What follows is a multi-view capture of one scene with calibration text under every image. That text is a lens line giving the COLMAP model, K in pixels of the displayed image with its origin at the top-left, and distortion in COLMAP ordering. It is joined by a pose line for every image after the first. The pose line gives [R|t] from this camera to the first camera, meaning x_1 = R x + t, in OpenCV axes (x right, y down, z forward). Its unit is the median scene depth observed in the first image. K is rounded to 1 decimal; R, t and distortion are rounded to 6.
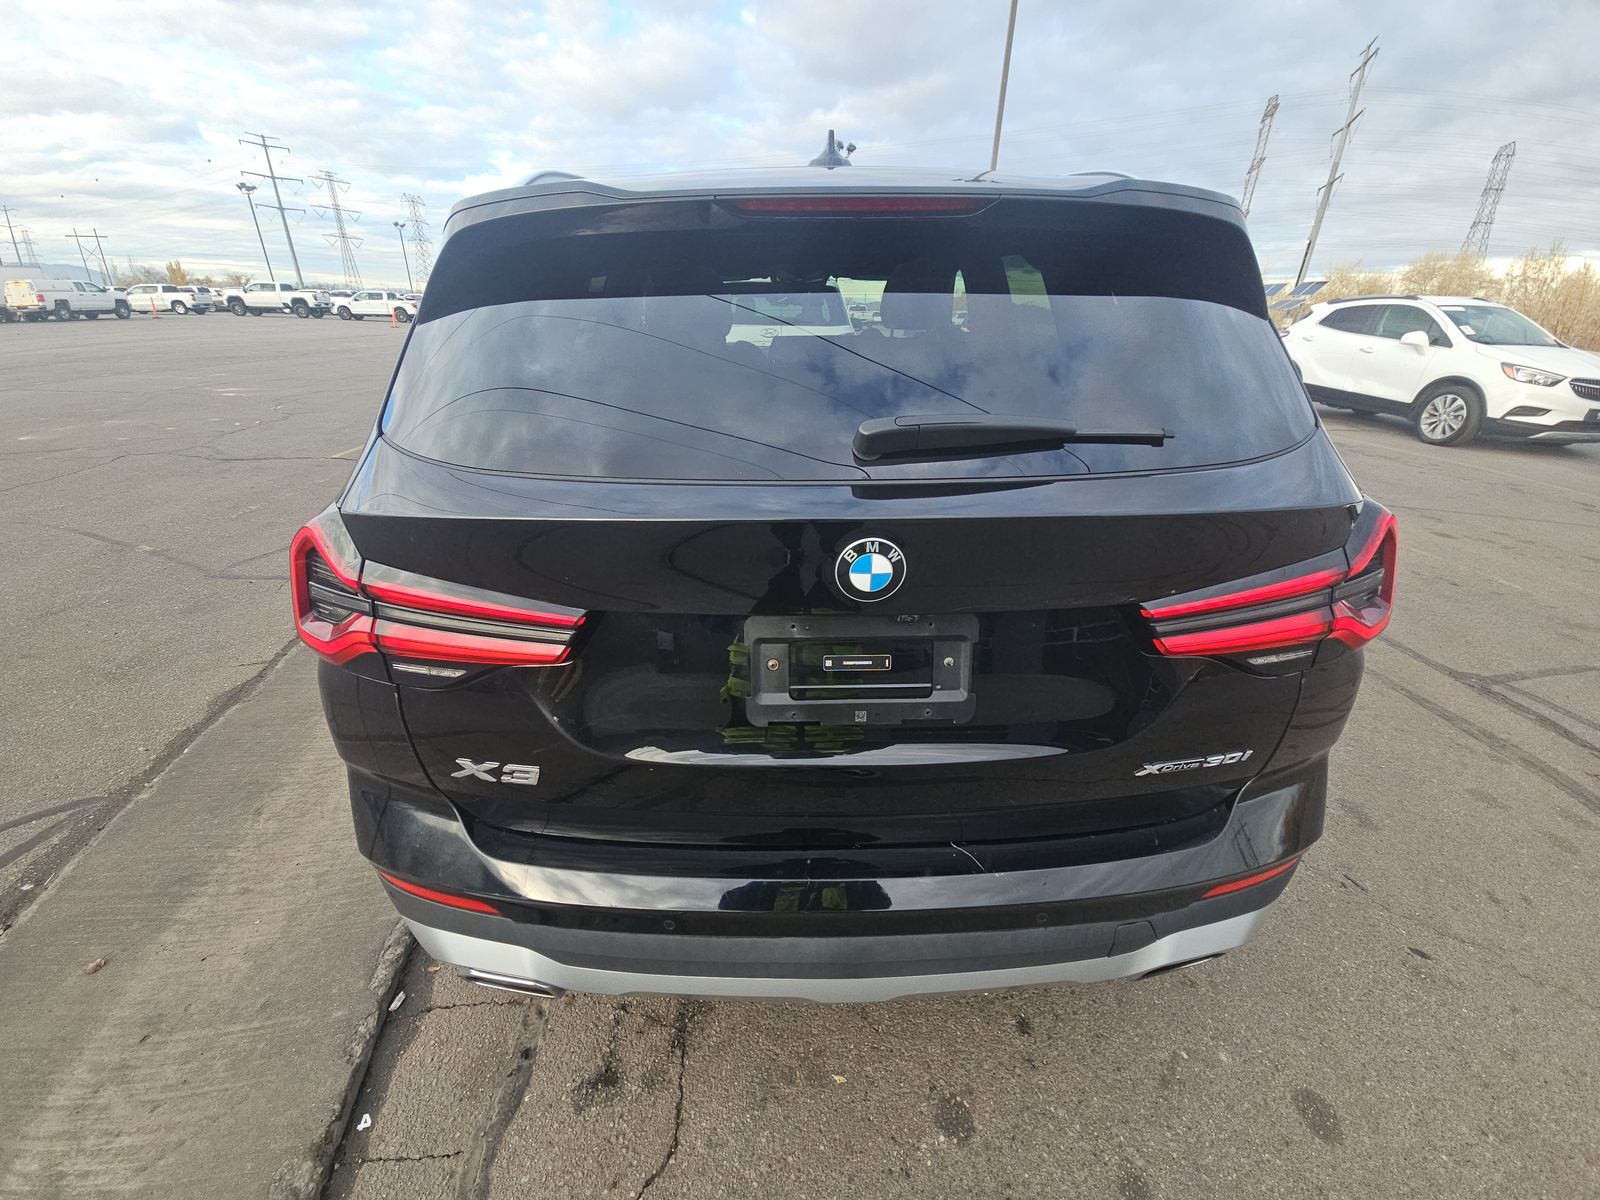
lens RADIAL K [[646.3, 0, 804.0], [0, 646.3, 606.8], [0, 0, 1]] dist [0.018111, -0.016665]
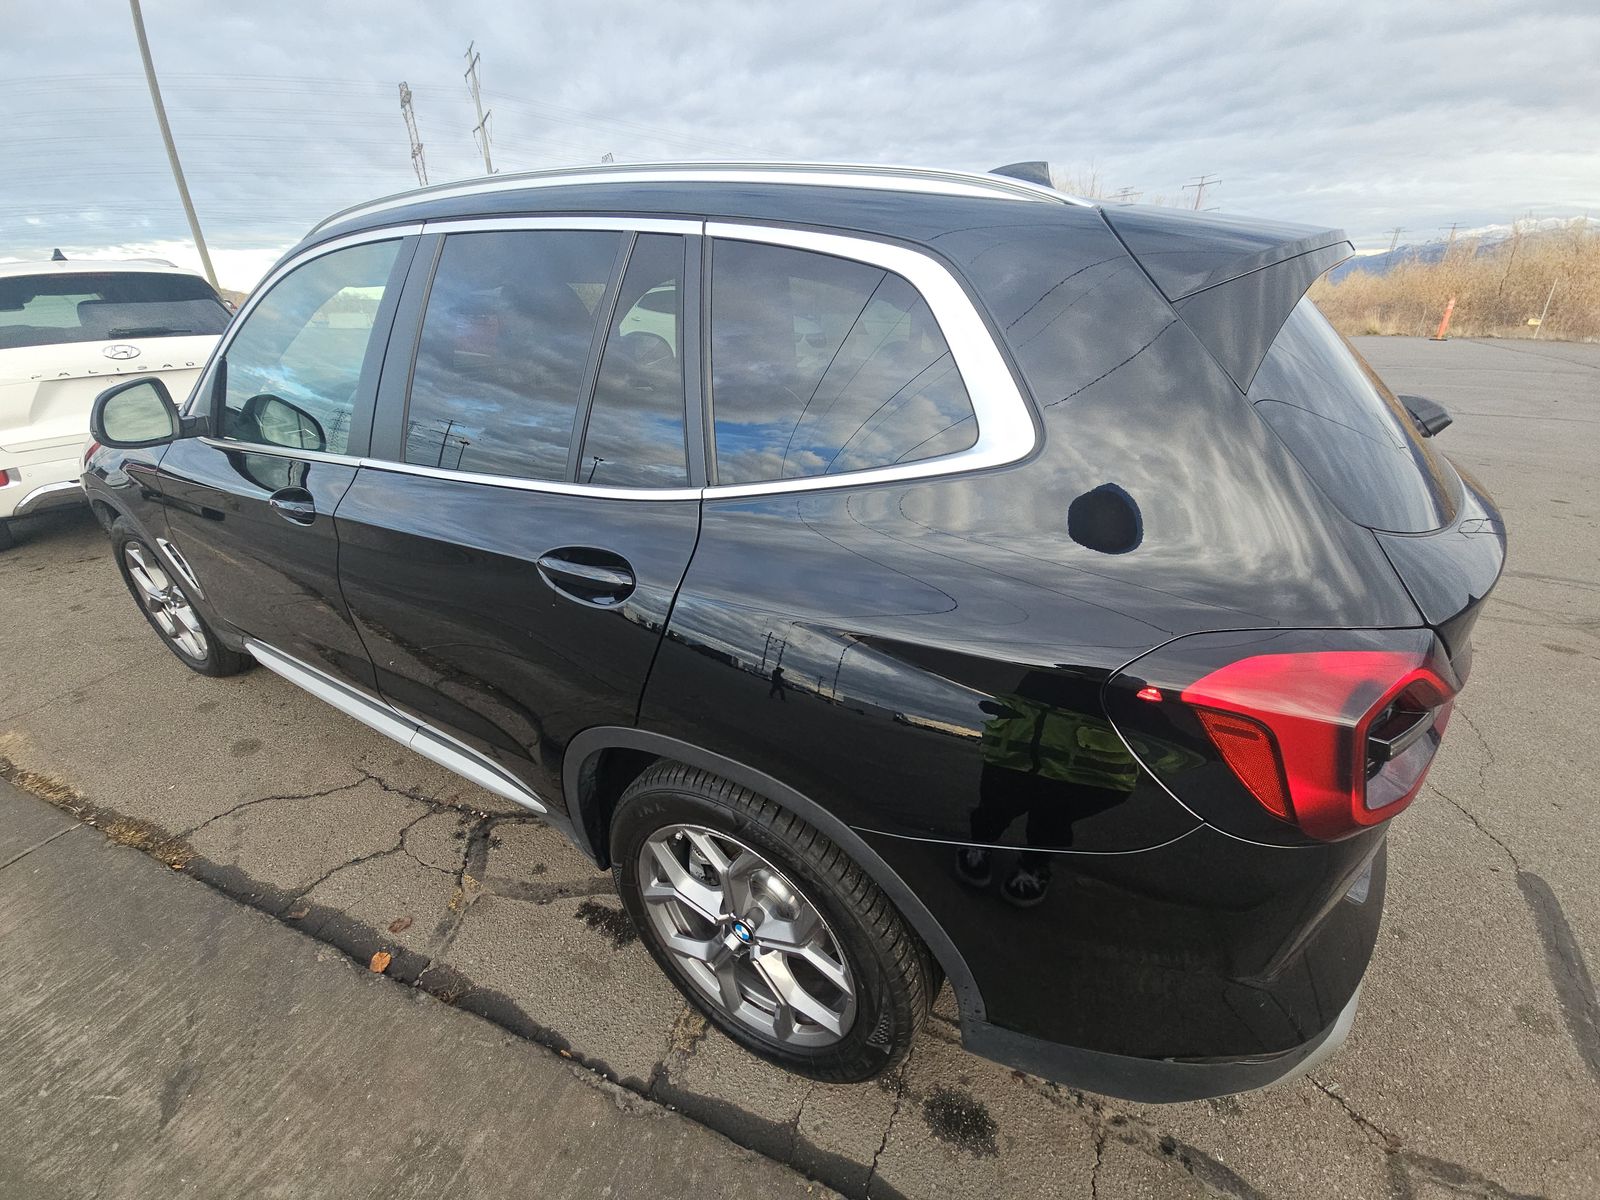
lens RADIAL K [[646.3, 0, 804.0], [0, 646.3, 606.8], [0, 0, 1]] dist [0.018111, -0.016665]
pose [[0.537526, -0.377437, 0.754061, -1.072098], [0.361619, 0.911011, 0.198220, -0.320844], [-0.761773, 0.166135, 0.626180, 0.710227]]
